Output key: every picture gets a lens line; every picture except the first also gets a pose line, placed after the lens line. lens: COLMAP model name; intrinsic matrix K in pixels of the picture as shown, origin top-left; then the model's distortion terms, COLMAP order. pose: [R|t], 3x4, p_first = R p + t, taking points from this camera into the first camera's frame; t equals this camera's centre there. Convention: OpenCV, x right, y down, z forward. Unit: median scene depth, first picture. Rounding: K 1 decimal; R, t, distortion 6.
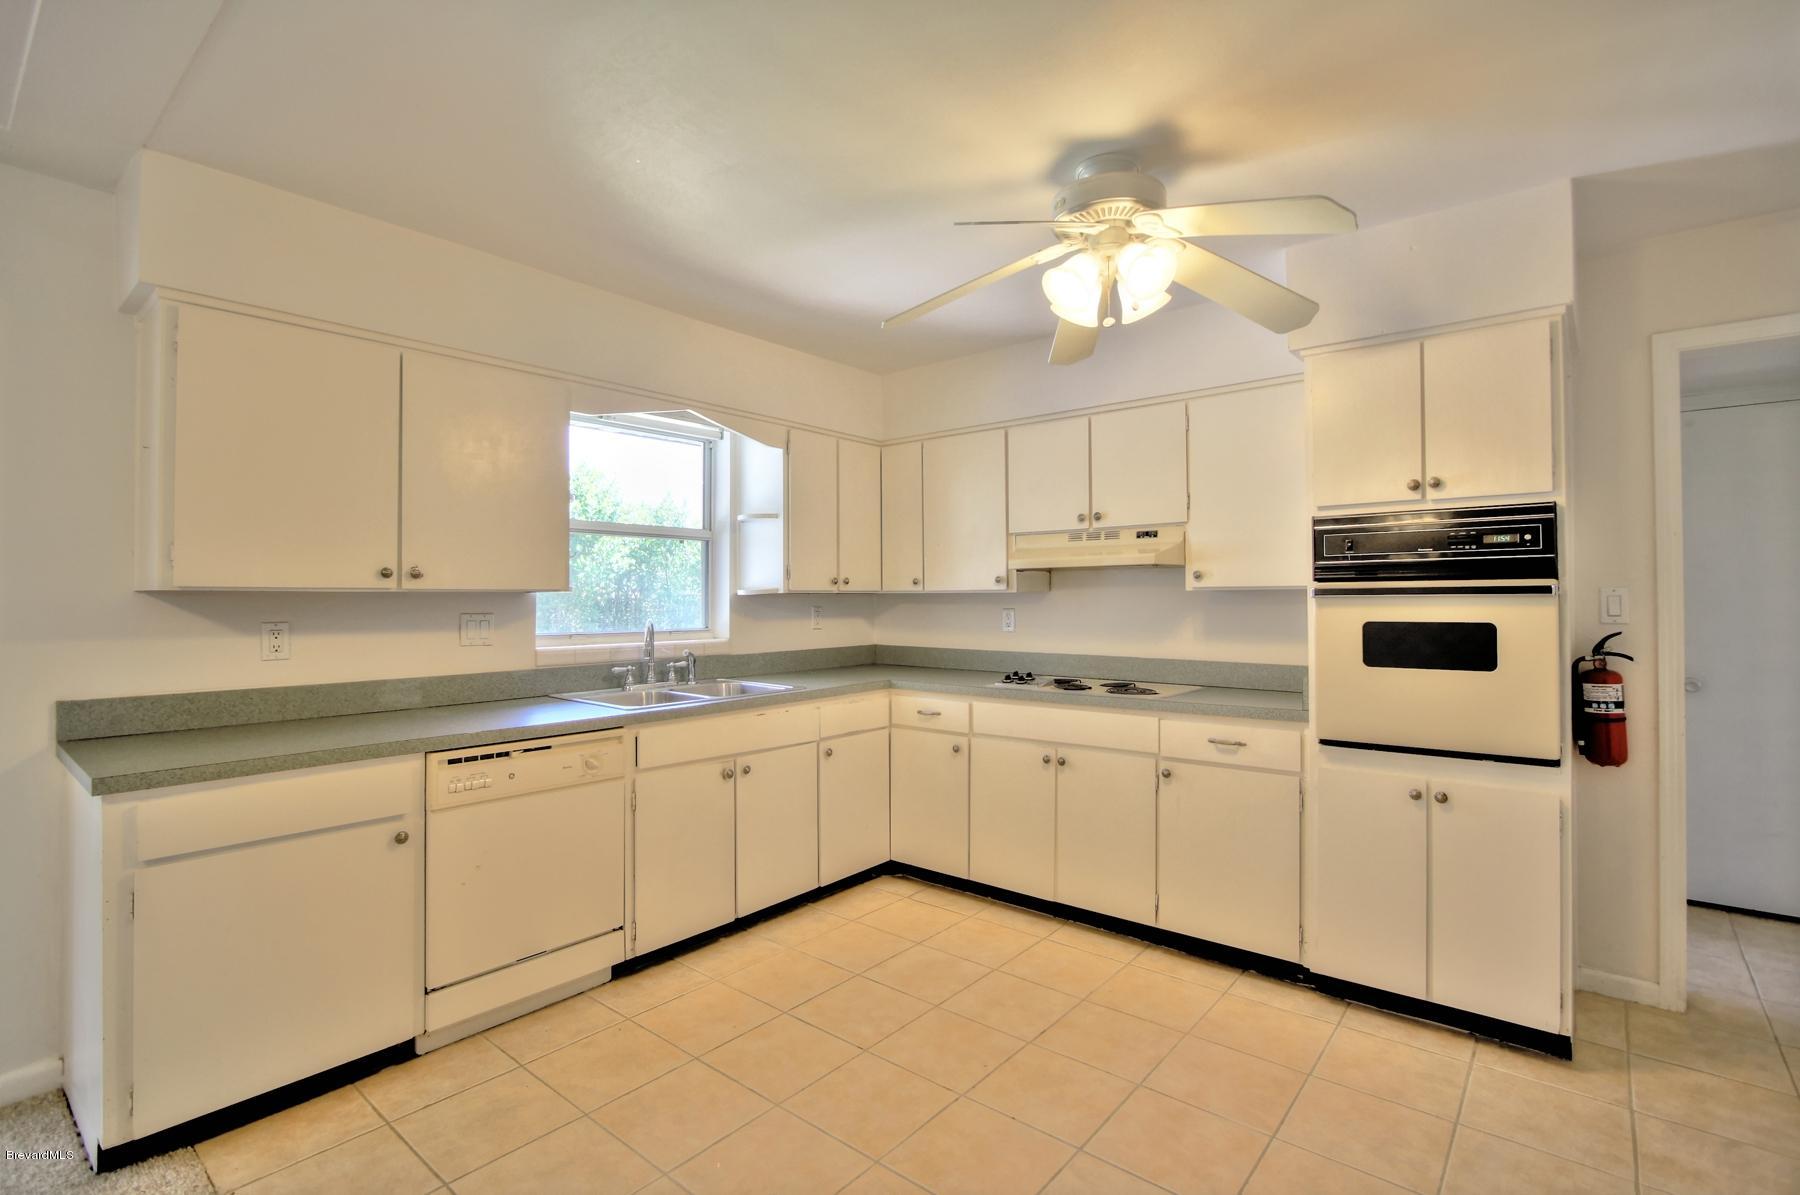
lens RADIAL K [[847.8, 0, 915.5], [0, 847.8, 580.6], [0, 0, 1]] dist [-0.013265, 0.000645]
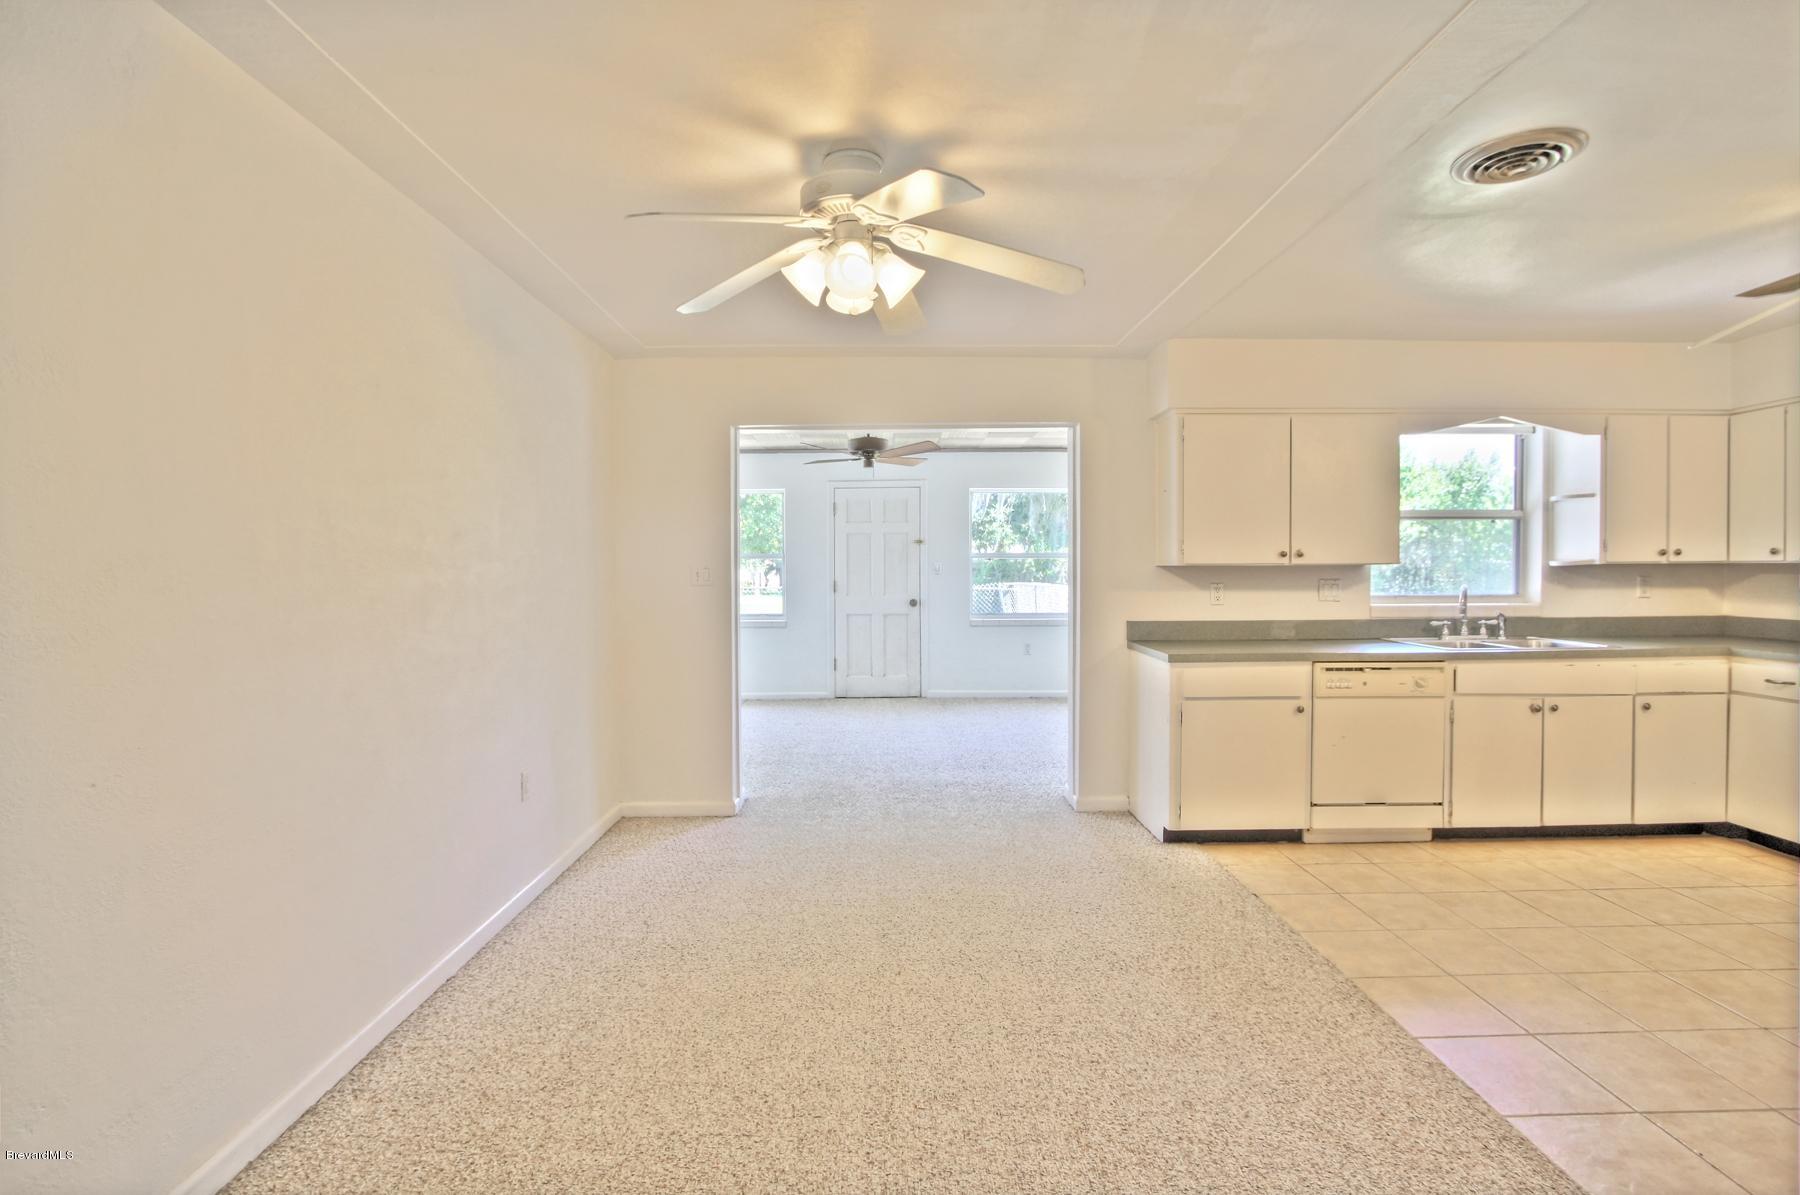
lens RADIAL K [[847.8, 0, 879.4], [0, 847.8, 592.4], [0, 0, 1]] dist [-0.013265, 0.000645]
pose [[0.628930, 0.019847, -0.777209, 0.132659], [0.019270, 0.998969, 0.041104, -0.014291], [0.777223, -0.040828, 0.627899, -0.535238]]
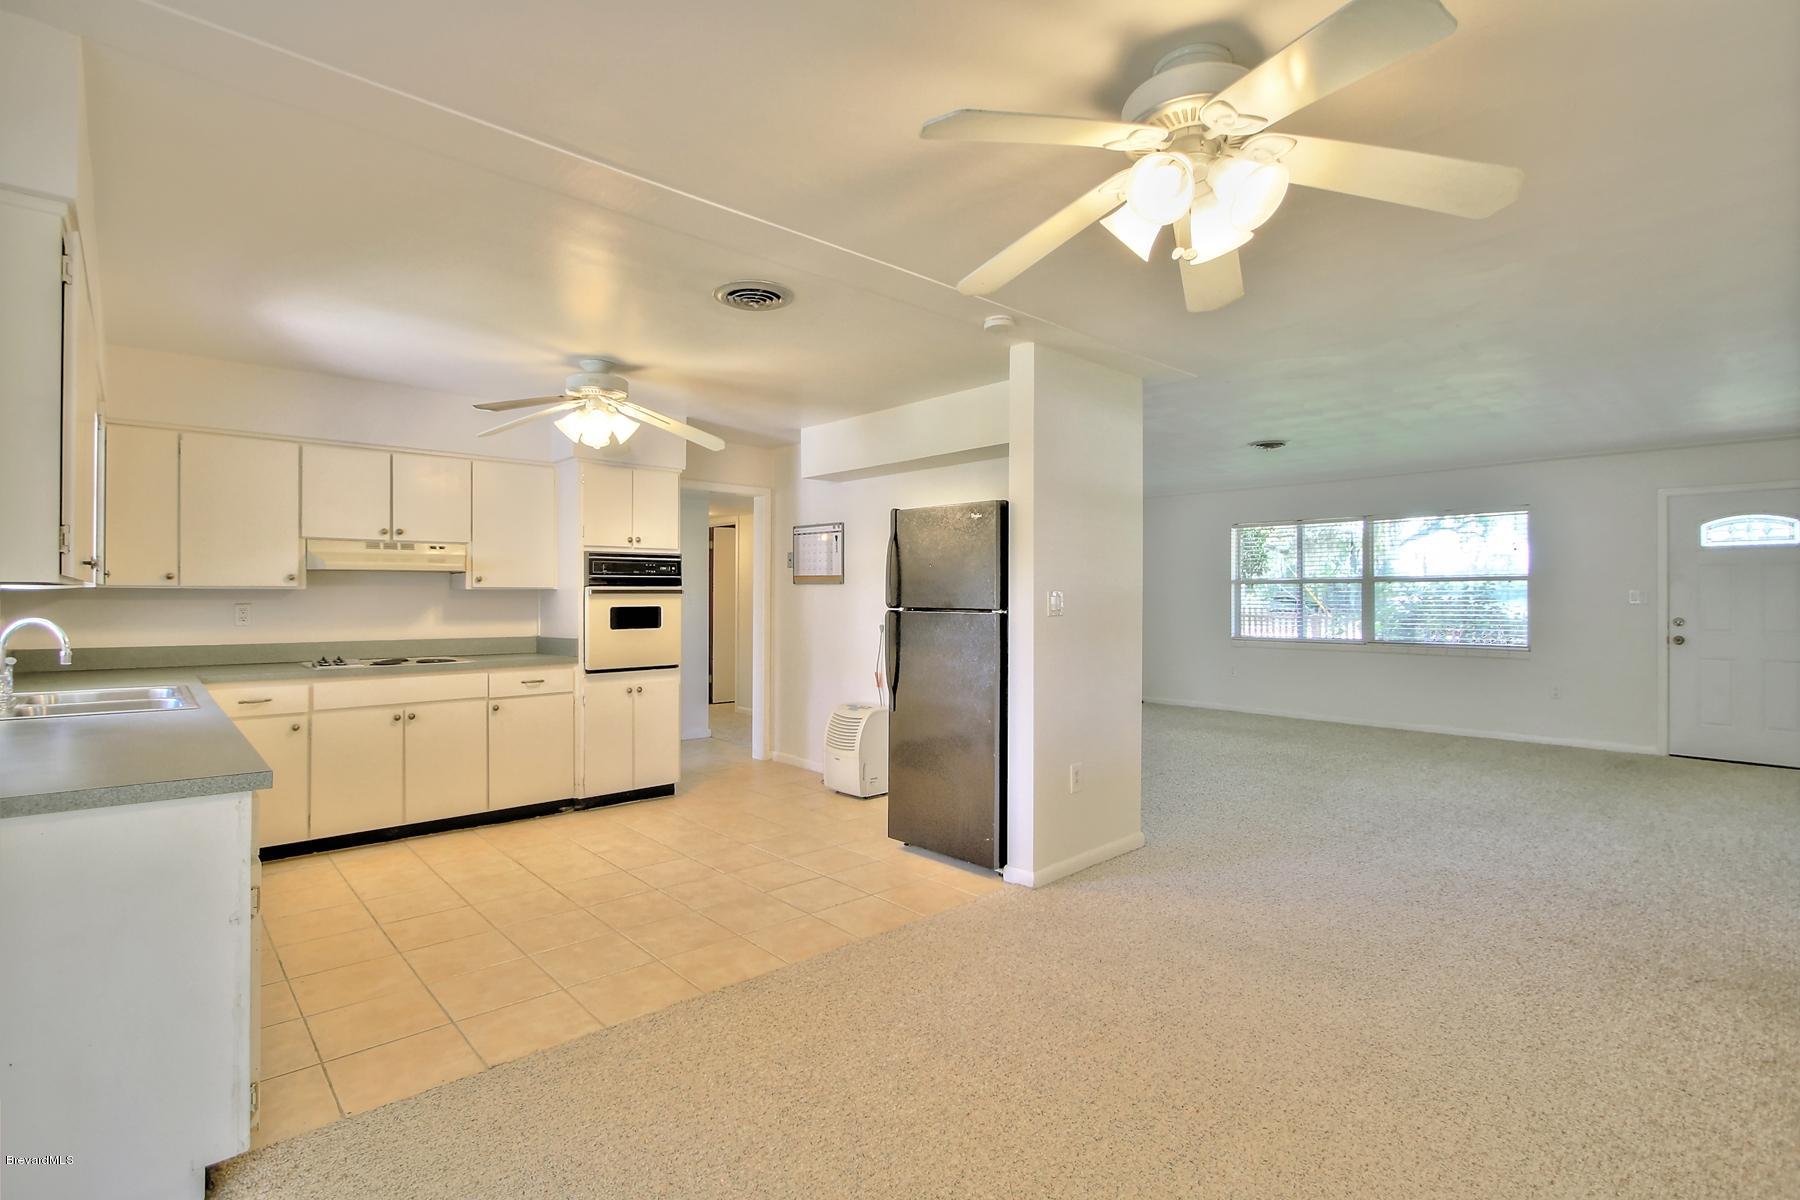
lens RADIAL K [[847.8, 0, 899.9], [0, 847.8, 595.8], [0, 0, 1]] dist [-0.013265, 0.000645]
pose [[0.128399, 0.001595, 0.991721, -1.102036], [-0.022333, 0.999750, 0.001284, 0.004500], [-0.991471, -0.022313, 0.128402, 0.071935]]
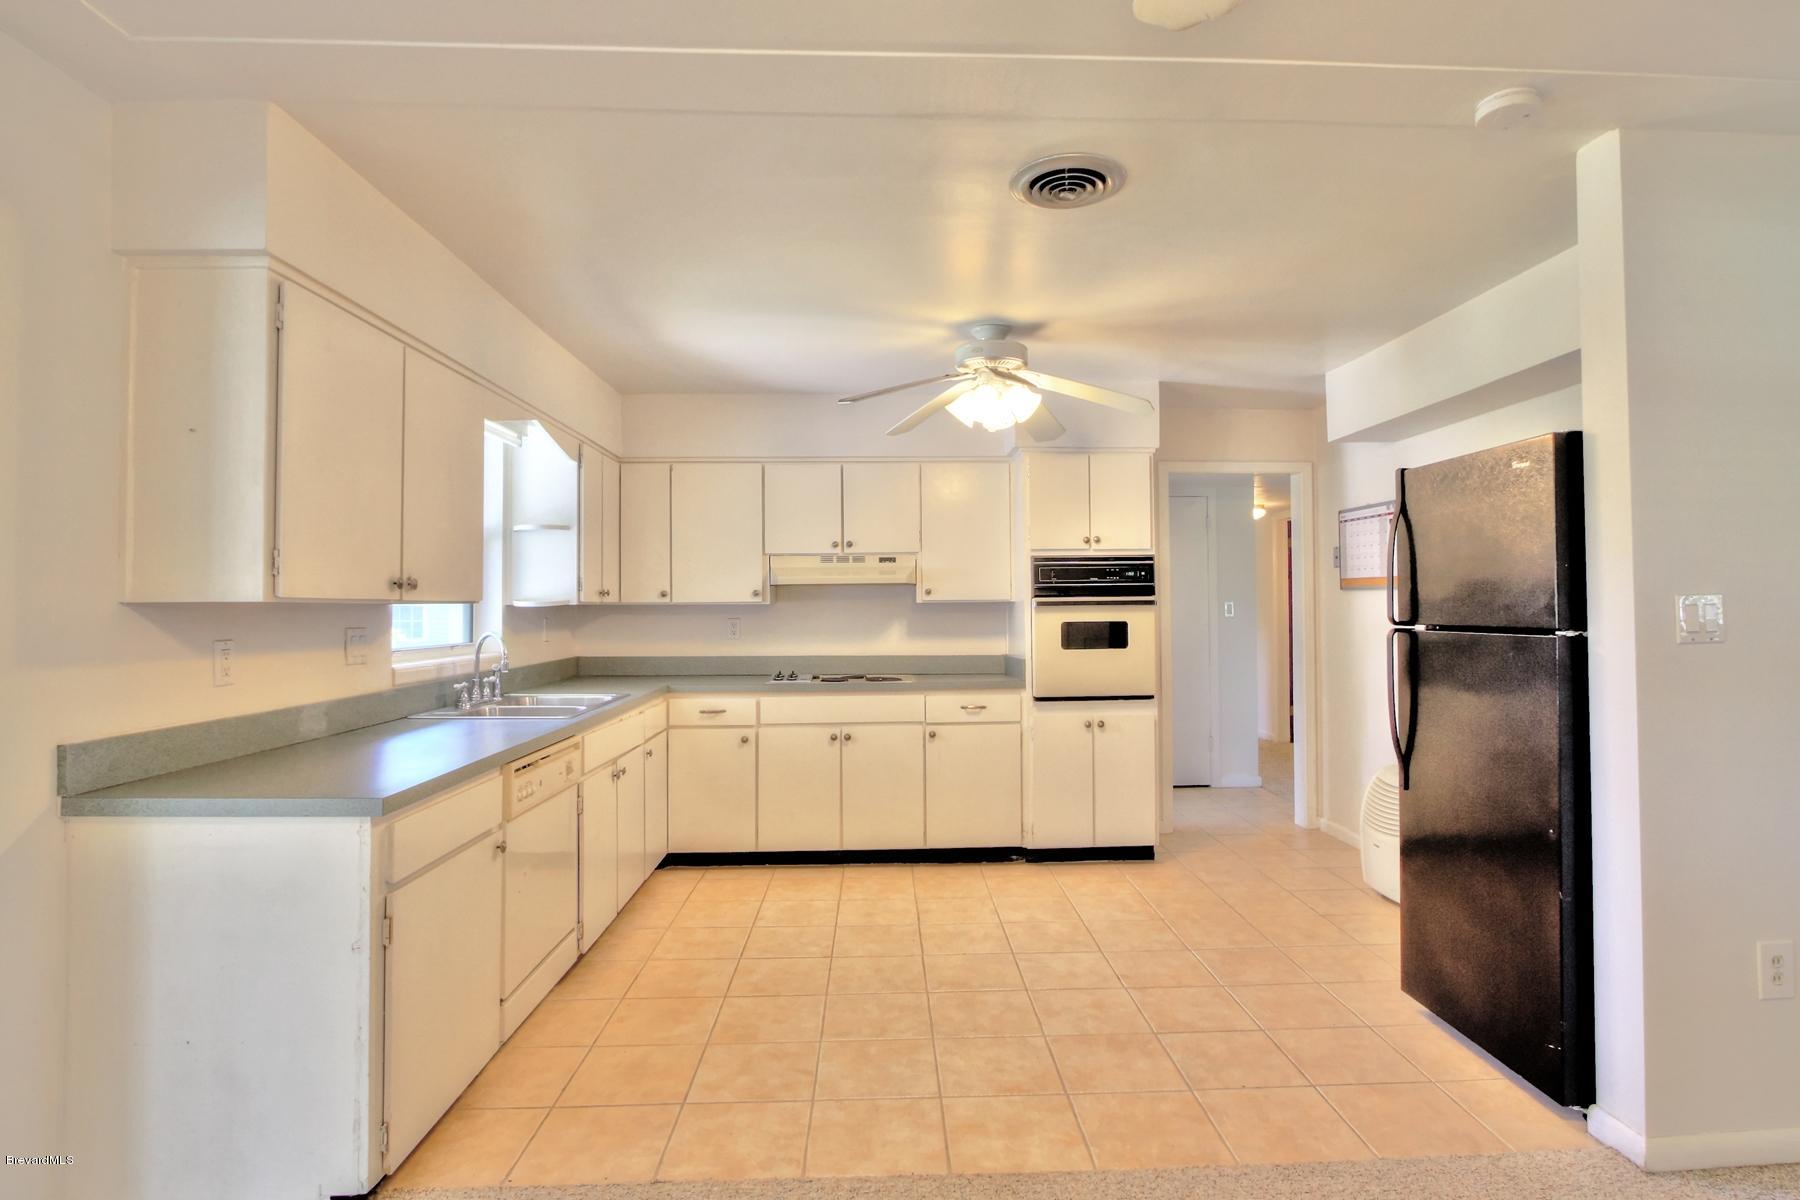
lens RADIAL K [[931.0, 0, 924.4], [0, 931.0, 587.6], [0, 0, 1]] dist [-0.021582, 0.004113]
pose [[0.736203, 0.011817, 0.676658, -0.725352], [-0.008959, 0.999930, -0.007715, -0.001231], [-0.676701, -0.000382, 0.736257, -0.113976]]
